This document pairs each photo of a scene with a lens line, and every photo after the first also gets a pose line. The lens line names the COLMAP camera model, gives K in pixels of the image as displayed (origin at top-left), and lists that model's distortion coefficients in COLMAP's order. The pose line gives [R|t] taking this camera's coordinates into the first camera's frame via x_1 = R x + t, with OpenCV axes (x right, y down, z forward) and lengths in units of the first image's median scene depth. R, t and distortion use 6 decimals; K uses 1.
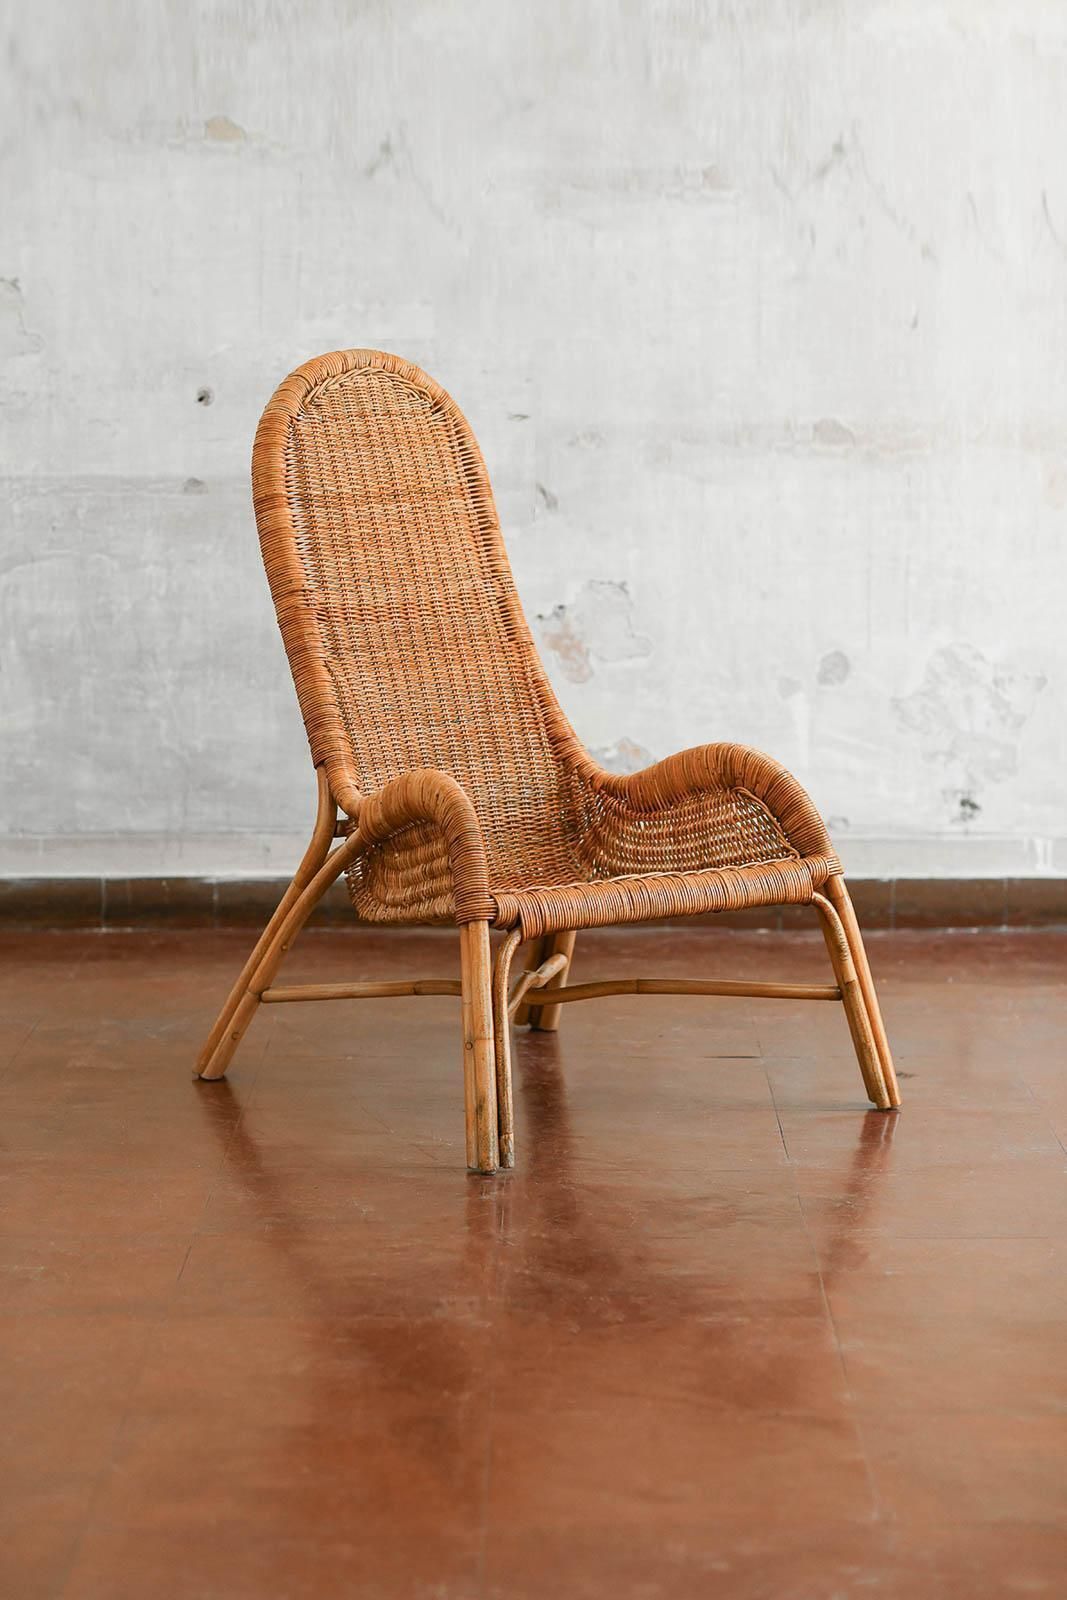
lens RADIAL K [[3995.7, 0, 534.3], [0, 3995.7, 744.7], [0, 0, 1]] dist [-0.112157, -0.382348]
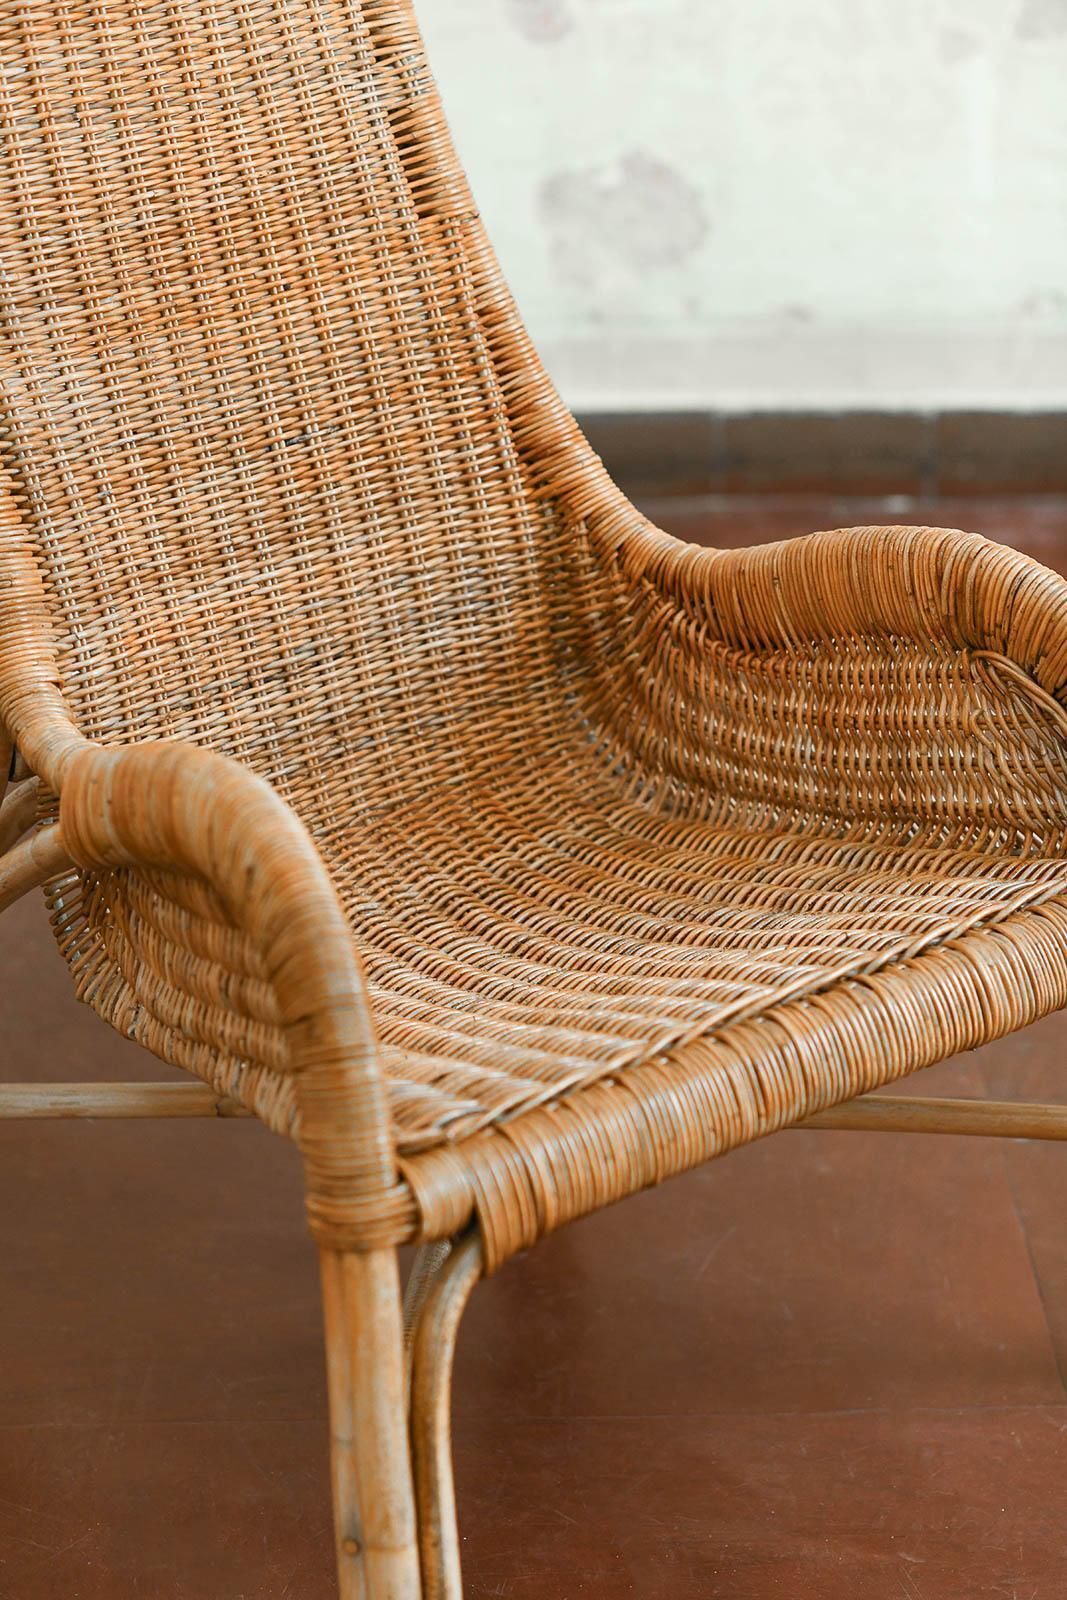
lens RADIAL K [[3995.7, 0, 534.3], [0, 3995.7, 744.7], [0, 0, 1]] dist [-0.112157, -0.382348]
pose [[0.999465, -0.020163, 0.025762, -0.006355], [0.011327, 0.952065, 0.305685, -0.103170], [-0.030690, -0.305229, 0.951784, 0.592734]]
